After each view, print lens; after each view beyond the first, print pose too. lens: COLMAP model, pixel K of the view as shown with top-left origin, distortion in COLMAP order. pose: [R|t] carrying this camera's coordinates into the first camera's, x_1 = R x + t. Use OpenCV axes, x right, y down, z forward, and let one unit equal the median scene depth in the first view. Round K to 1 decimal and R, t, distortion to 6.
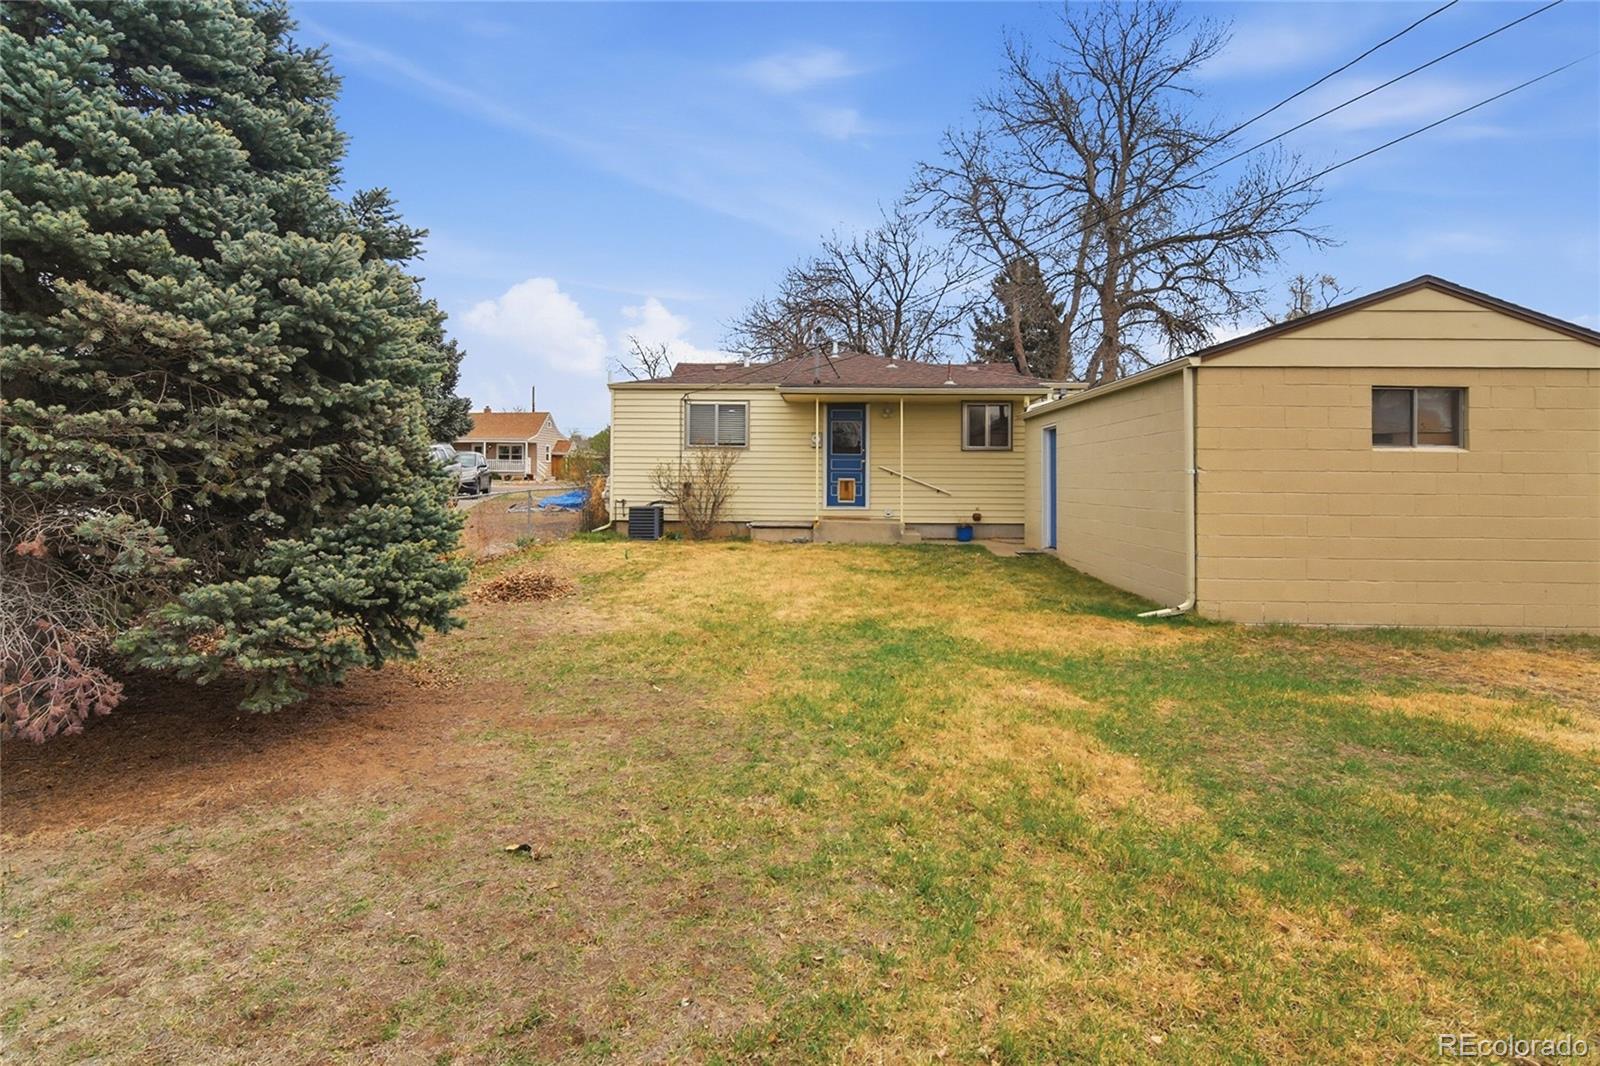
lens RADIAL K [[805.7, 0, 797.5], [0, 805.7, 507.0], [0, 0, 1]] dist [0.000955, -0.010910]
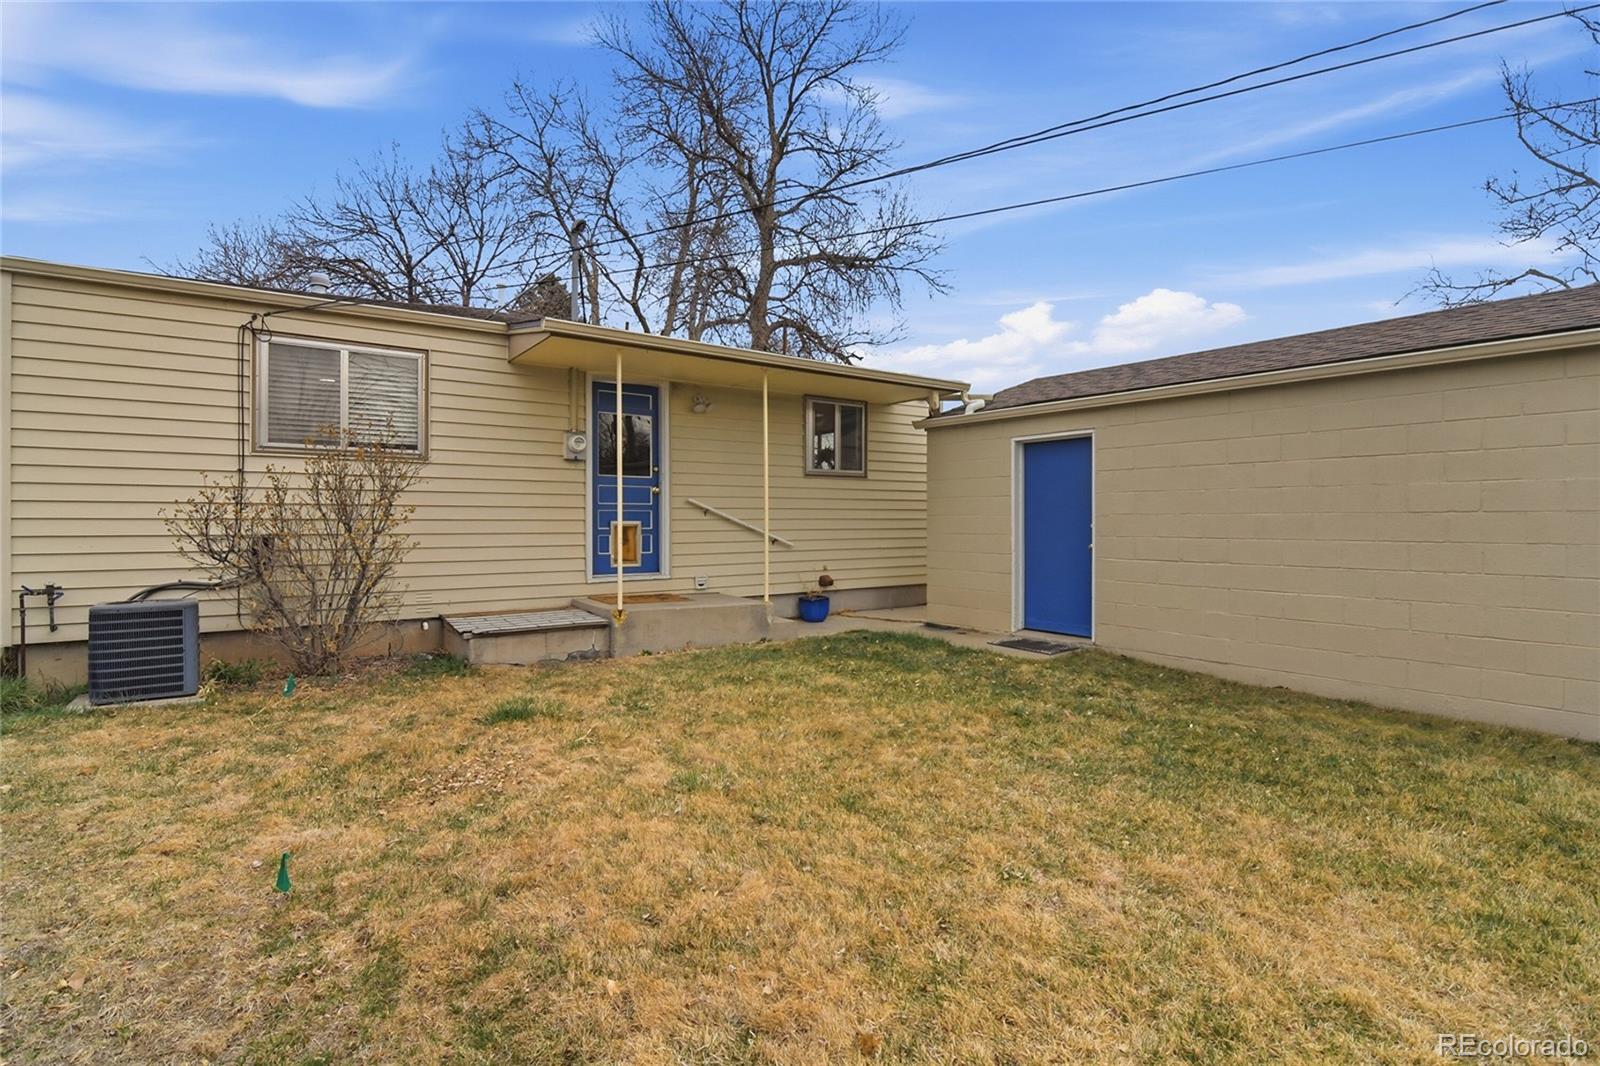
lens RADIAL K [[771.0, 0, 795.7], [0, 771.0, 519.2], [0, 0, 1]] dist [0.000657, -0.011136]
pose [[0.783647, -0.005011, 0.621186, -0.168595], [0.022484, 0.999541, -0.020302, -0.024234], [-0.620799, 0.029876, 0.783400, 0.535854]]
